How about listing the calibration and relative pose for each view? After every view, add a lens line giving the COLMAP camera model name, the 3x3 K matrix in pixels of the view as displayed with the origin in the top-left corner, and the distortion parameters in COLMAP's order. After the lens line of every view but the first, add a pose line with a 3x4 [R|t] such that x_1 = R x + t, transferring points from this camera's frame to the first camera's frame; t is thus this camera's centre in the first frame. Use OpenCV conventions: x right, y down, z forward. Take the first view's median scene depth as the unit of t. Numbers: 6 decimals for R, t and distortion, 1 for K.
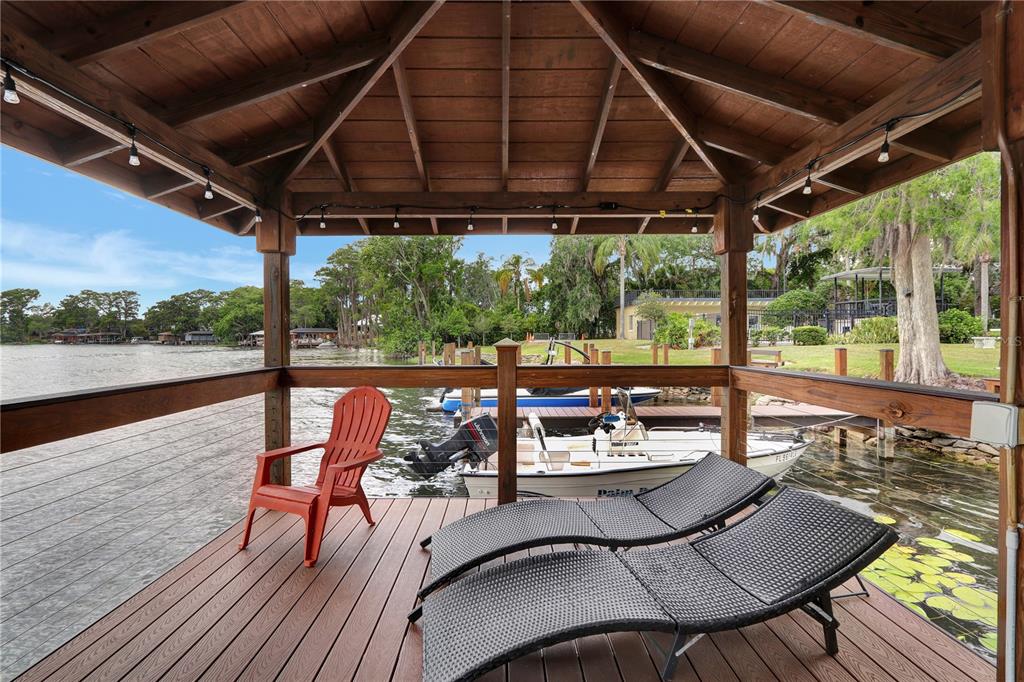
lens RADIAL K [[498.1, 0, 512.0], [0, 498.1, 341.0], [0, 0, 1]] dist [-0.000600, 0.000002]
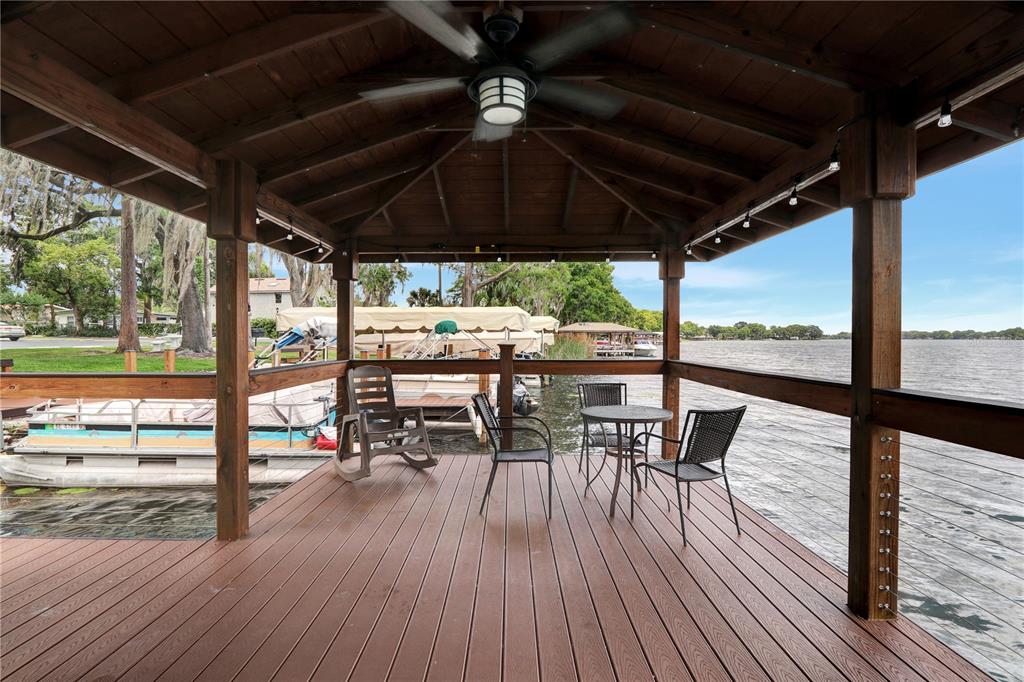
lens RADIAL K [[498.1, 0, 512.0], [0, 498.1, 341.0], [0, 0, 1]] dist [-0.000600, 0.000002]
pose [[0.999979, 0.004405, 0.004737, -0.000124], [-0.004374, 0.999970, -0.006413, 0.002506], [-0.004765, 0.006392, 0.999968, -0.247583]]
